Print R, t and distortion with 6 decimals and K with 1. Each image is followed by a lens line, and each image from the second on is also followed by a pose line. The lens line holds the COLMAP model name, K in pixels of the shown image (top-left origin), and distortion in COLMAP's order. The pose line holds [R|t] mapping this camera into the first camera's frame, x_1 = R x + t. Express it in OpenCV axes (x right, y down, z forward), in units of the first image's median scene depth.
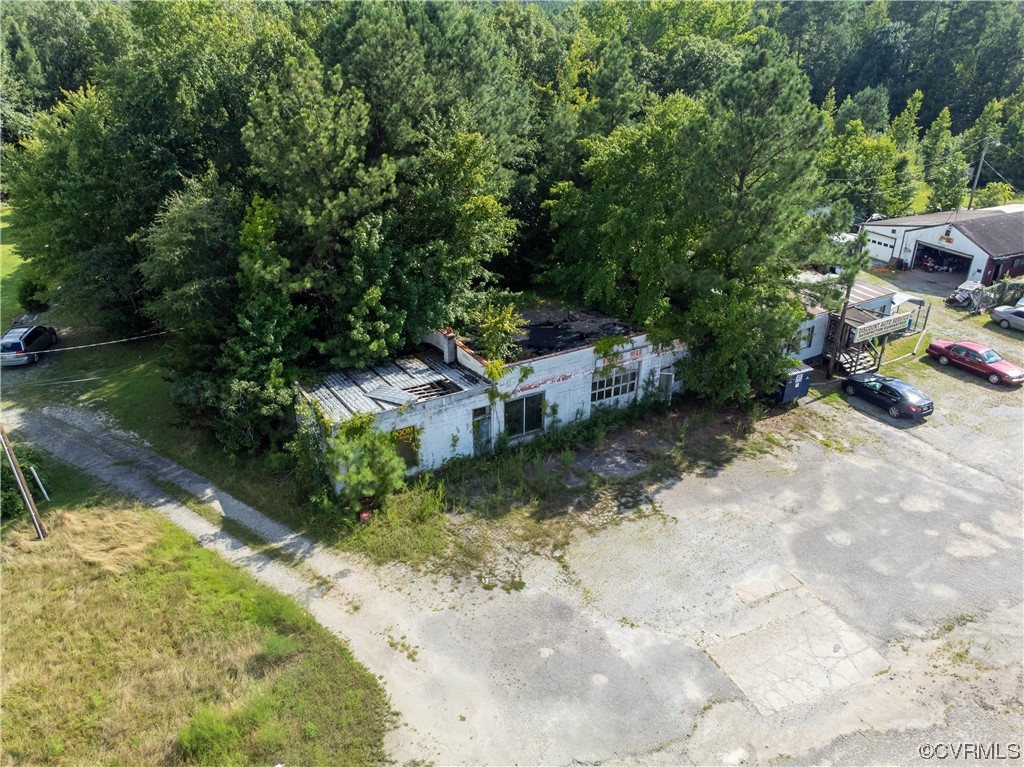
lens RADIAL K [[769.0, 0, 512.3], [0, 769.0, 384.5], [0, 0, 1]] dist [0.005248, 0.017668]
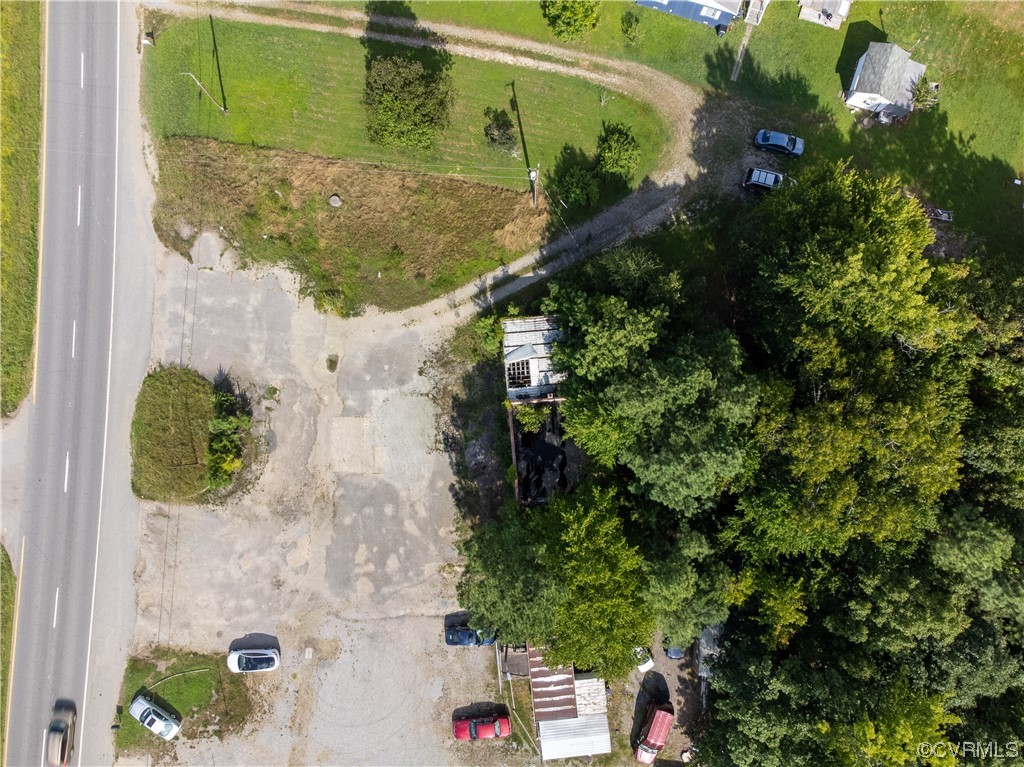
lens RADIAL K [[750.7, 0, 517.5], [0, 750.7, 383.2], [0, 0, 1]] dist [0.032702, -0.014393]
pose [[-0.431038, 0.902003, -0.024420, -0.032878], [-0.394928, -0.164252, 0.903910, -1.766559], [0.811319, 0.399263, 0.427025, 0.164110]]
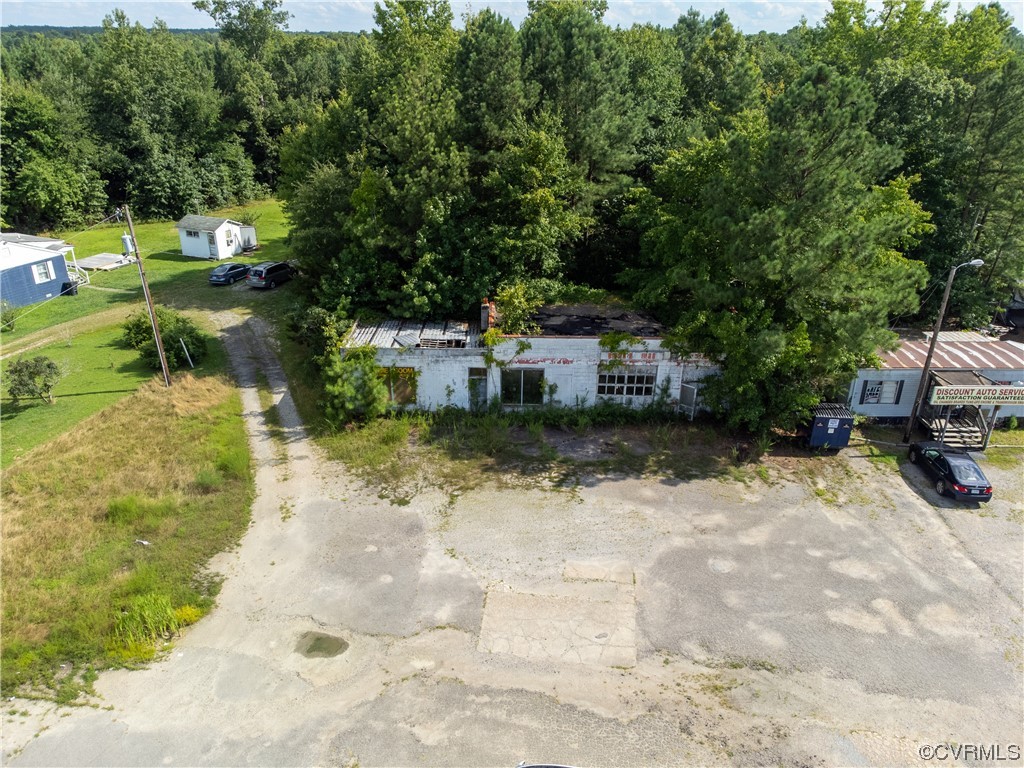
lens RADIAL K [[769.0, 0, 511.0], [0, 769.0, 385.1], [0, 0, 1]] dist [0.005248, 0.017668]
pose [[0.864591, 0.212284, -0.455432, 0.525051], [-0.232640, 0.972493, 0.011651, 0.030125], [0.445378, 0.095878, 0.890195, 0.017083]]
